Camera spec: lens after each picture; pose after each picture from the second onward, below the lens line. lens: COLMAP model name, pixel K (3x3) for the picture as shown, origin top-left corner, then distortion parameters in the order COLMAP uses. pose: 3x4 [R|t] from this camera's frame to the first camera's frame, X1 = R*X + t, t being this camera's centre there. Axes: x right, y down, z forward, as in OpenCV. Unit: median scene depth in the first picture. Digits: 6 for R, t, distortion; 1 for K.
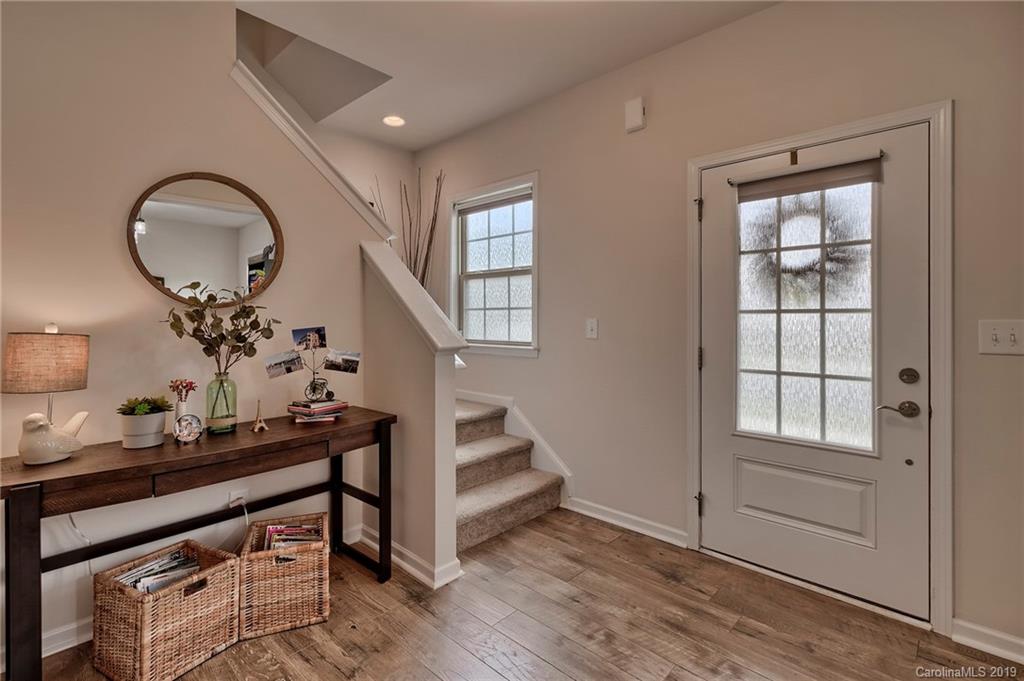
lens RADIAL K [[478.9, 0, 512.7], [0, 478.9, 317.5], [0, 0, 1]] dist [0.009252, -0.002806]
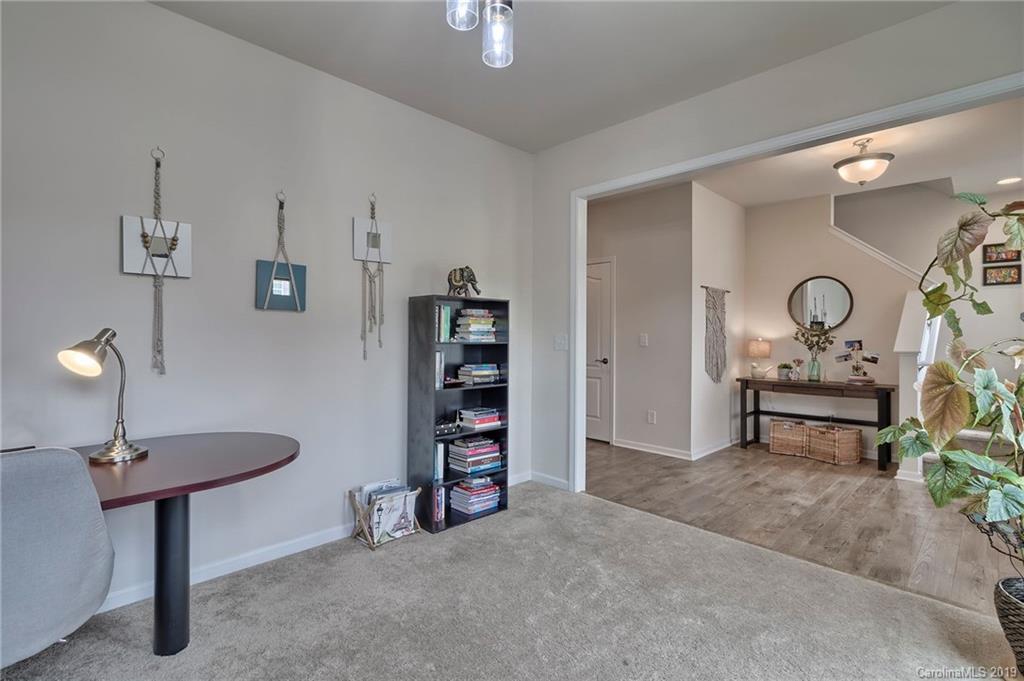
lens RADIAL K [[478.9, 0, 508.3], [0, 478.9, 339.0], [0, 0, 1]] dist [0.009252, -0.002806]
pose [[-0.041787, 0.000852, -0.999126, 1.952028], [-0.001074, 0.999999, 0.000898, 0.016614], [0.999126, 0.001111, -0.041786, -0.483025]]
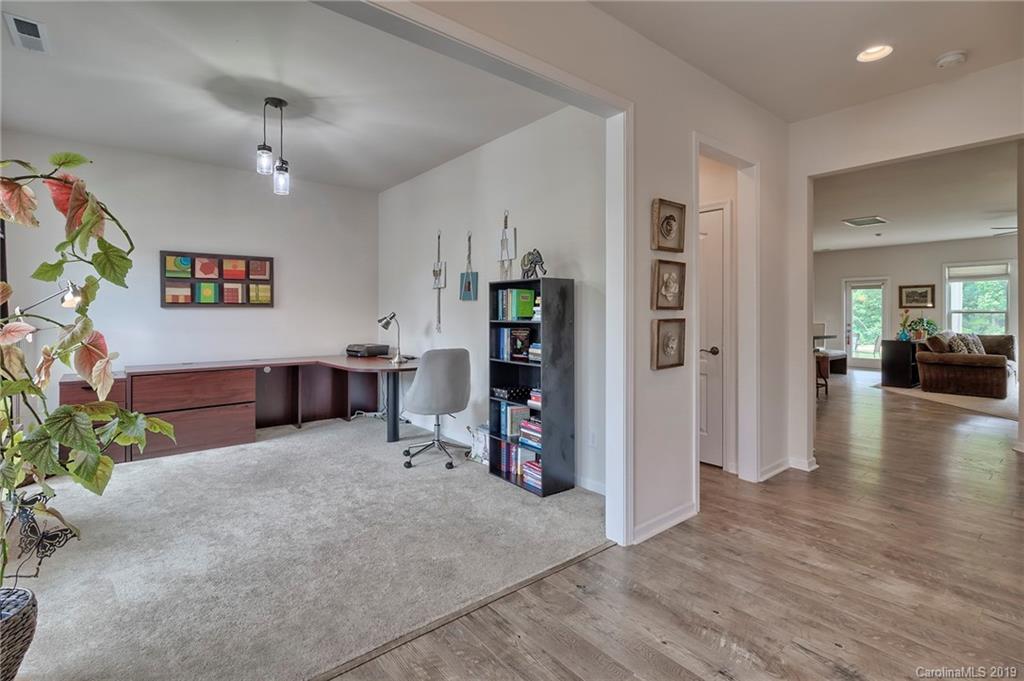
lens RADIAL K [[478.9, 0, 503.6], [0, 478.9, 308.3], [0, 0, 1]] dist [0.009252, -0.002806]
pose [[-0.989910, -0.004734, 0.141617, 0.232383], [-0.006975, 0.999858, -0.015332, 0.011126], [-0.141525, -0.016165, -0.989803, 1.001904]]
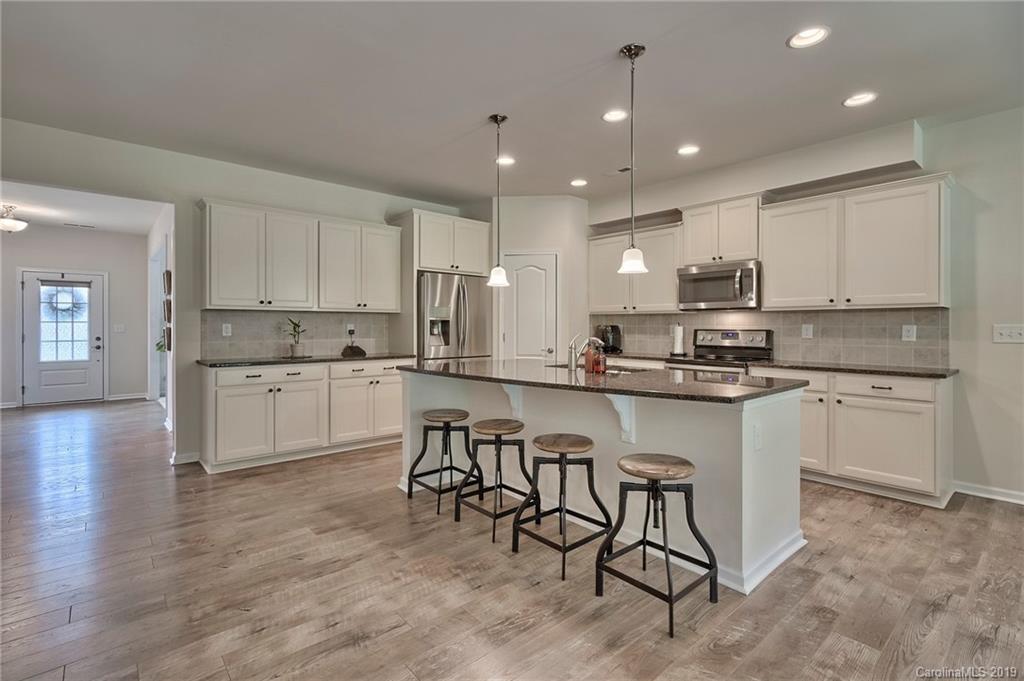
lens RADIAL K [[478.9, 0, 507.4], [0, 478.9, 324.2], [0, 0, 1]] dist [0.009252, -0.002806]
pose [[0.101135, -0.003236, 0.994867, -2.228133], [-0.002562, 0.999991, 0.003513, -0.017135], [-0.994869, -0.002904, 0.101125, -2.207392]]
